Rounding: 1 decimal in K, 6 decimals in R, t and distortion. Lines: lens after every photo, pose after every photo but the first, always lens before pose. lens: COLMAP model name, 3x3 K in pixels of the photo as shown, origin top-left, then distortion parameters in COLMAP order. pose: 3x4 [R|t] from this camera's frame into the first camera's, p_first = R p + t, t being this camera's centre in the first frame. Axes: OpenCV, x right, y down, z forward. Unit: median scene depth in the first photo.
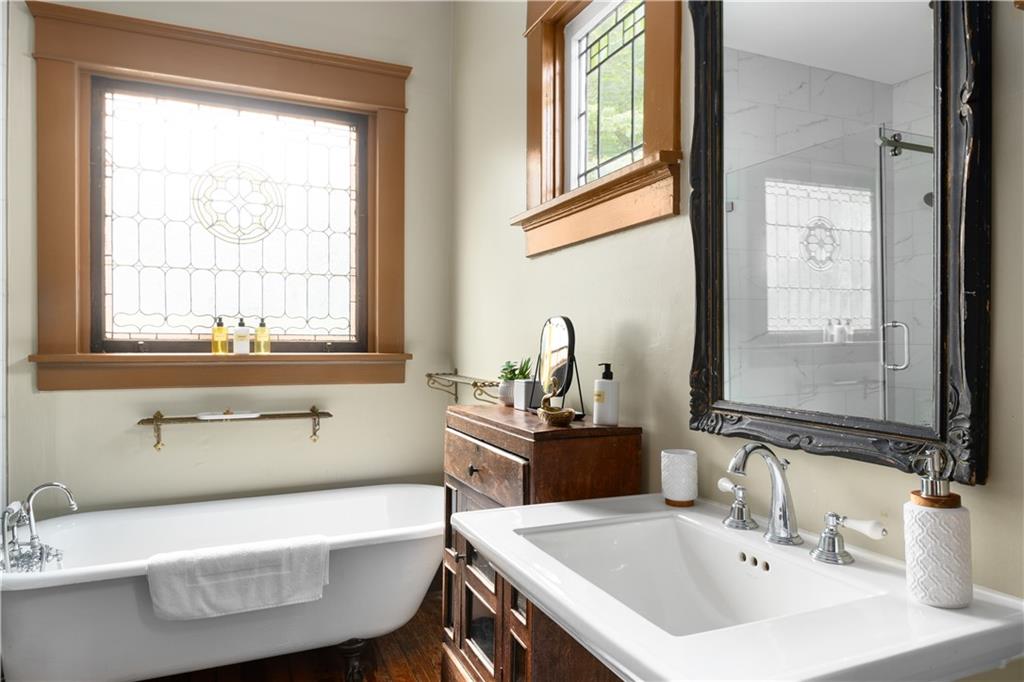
lens RADIAL K [[640.6, 0, 512.0], [0, 640.6, 341.0], [0, 0, 1]] dist [-0.000273, 0.000124]
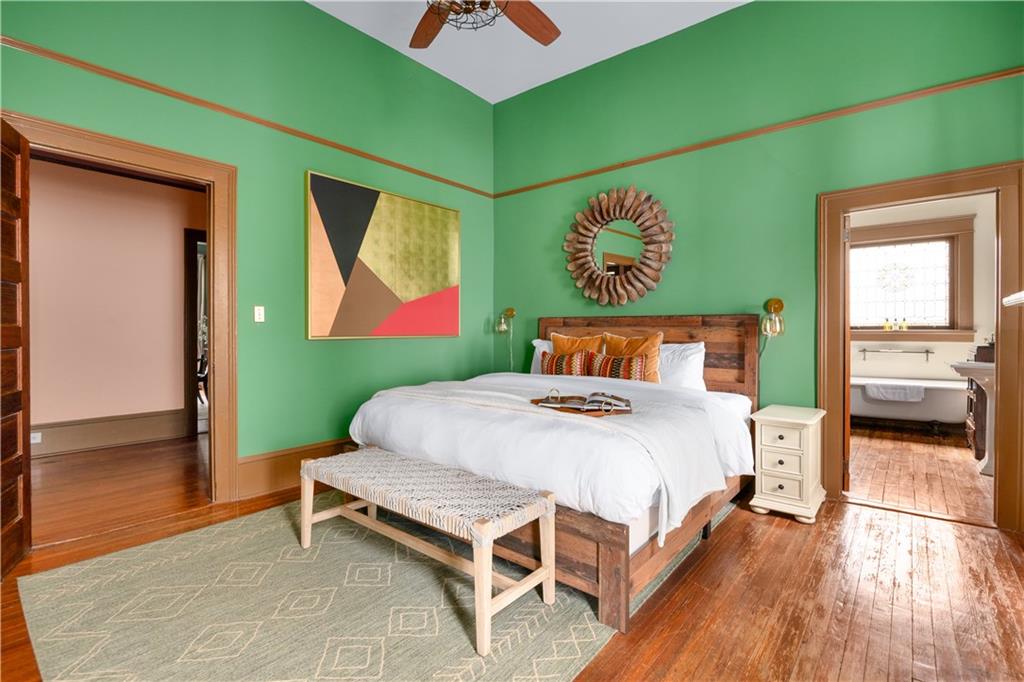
lens RADIAL K [[478.0, 0, 512.0], [0, 478.0, 341.0], [0, 0, 1]] dist [-0.001311, -0.000206]
pose [[0.448841, 0.009127, -0.893565, 0.753790], [0.013268, 0.999770, 0.016876, 0.008699], [0.893513, -0.019431, 0.448617, -1.574231]]
